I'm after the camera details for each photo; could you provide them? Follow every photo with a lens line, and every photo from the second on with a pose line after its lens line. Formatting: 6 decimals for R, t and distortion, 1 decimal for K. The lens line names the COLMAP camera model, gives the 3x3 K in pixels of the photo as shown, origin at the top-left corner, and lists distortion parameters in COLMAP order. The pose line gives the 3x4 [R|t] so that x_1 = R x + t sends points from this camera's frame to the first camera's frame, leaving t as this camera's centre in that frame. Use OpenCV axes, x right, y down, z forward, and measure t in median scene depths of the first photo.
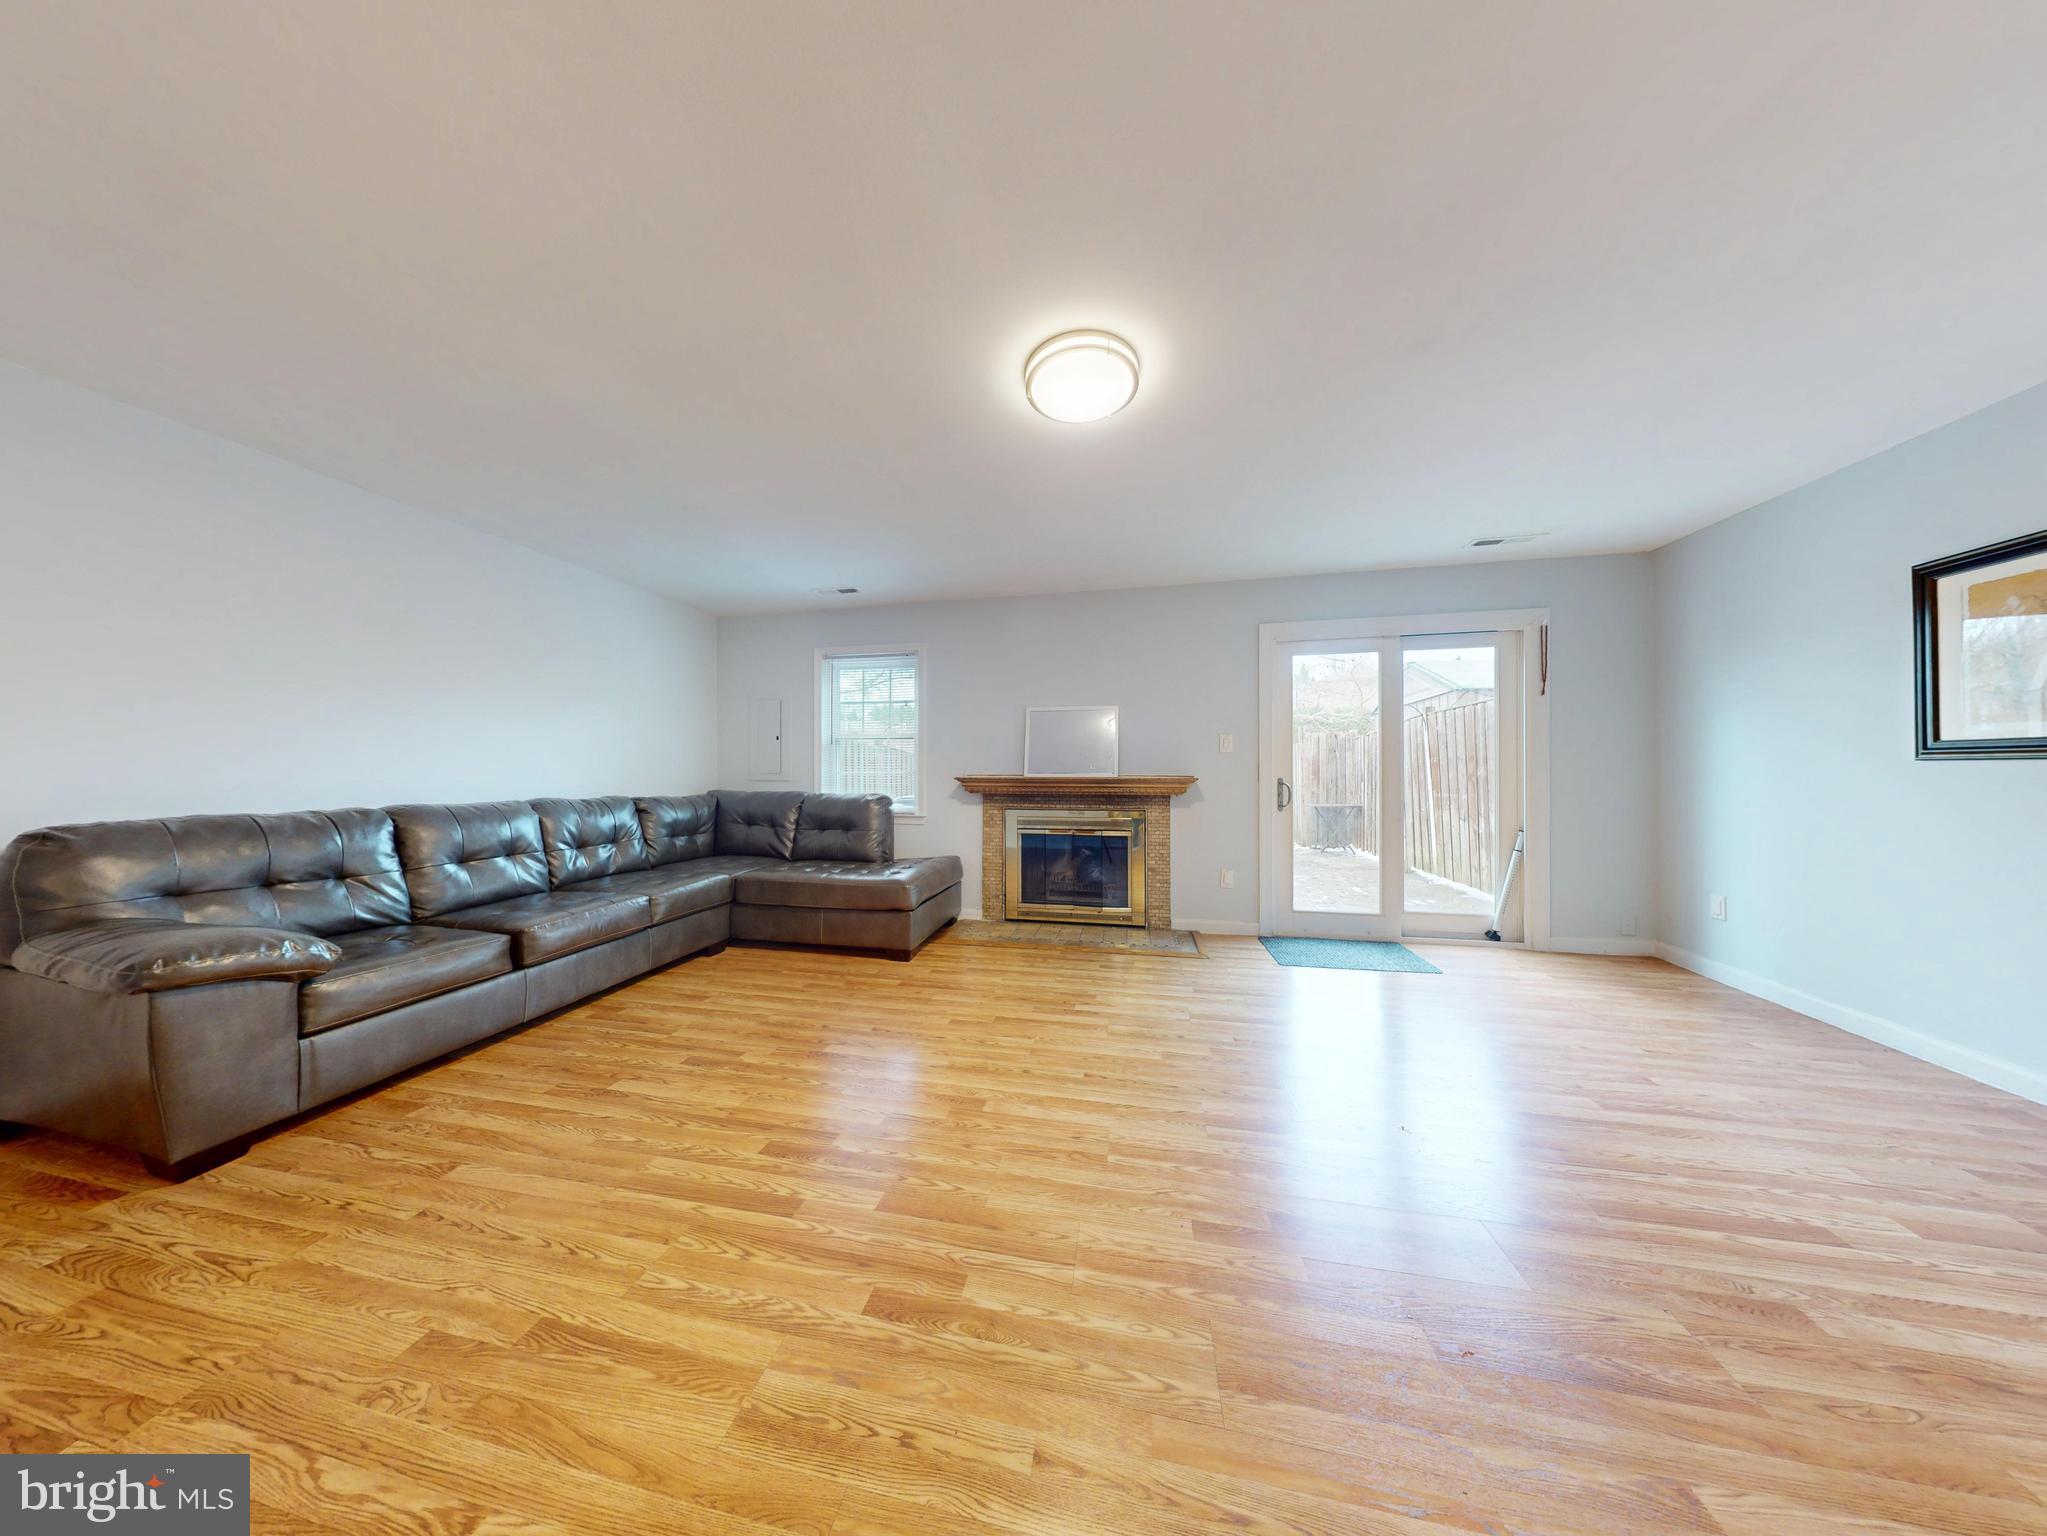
lens RADIAL K [[566.0, 0, 1022.6], [0, 566.0, 772.6], [0, 0, 1]] dist [-0.000194, -0.000123]
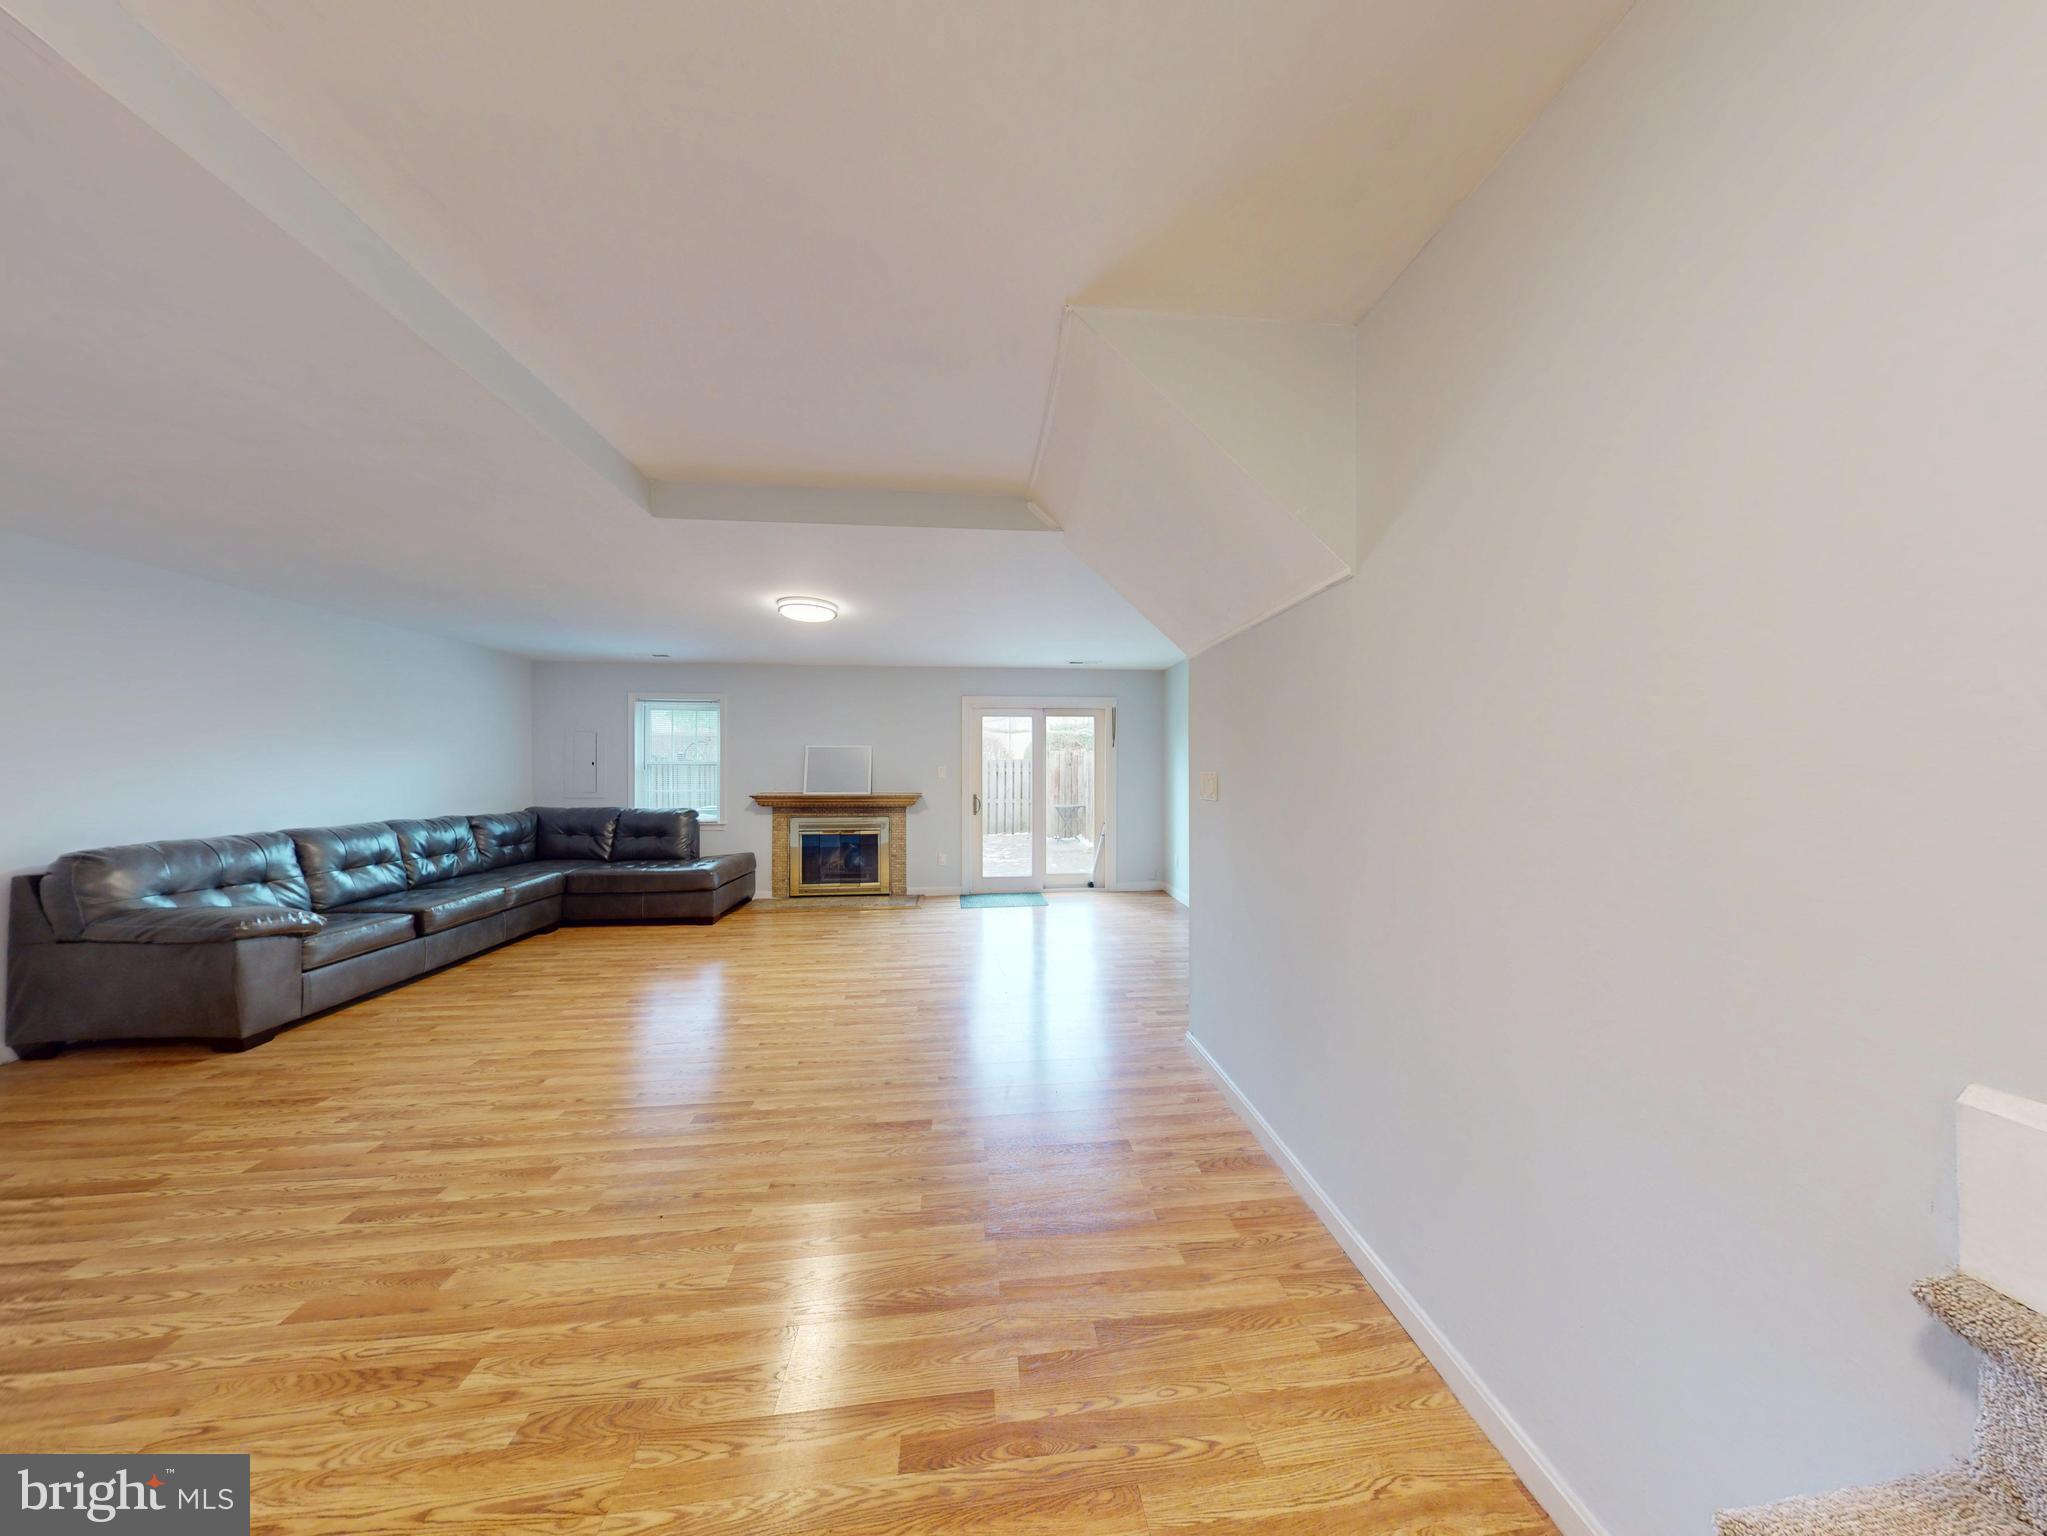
lens RADIAL K [[566.0, 0, 1022.6], [0, 566.0, 772.6], [0, 0, 1]] dist [-0.000194, -0.000123]
pose [[0.954377, 0.000213, 0.298603, 0.118220], [-0.001148, 0.999995, 0.002956, -0.059753], [-0.298601, -0.003164, 0.954373, -0.589112]]
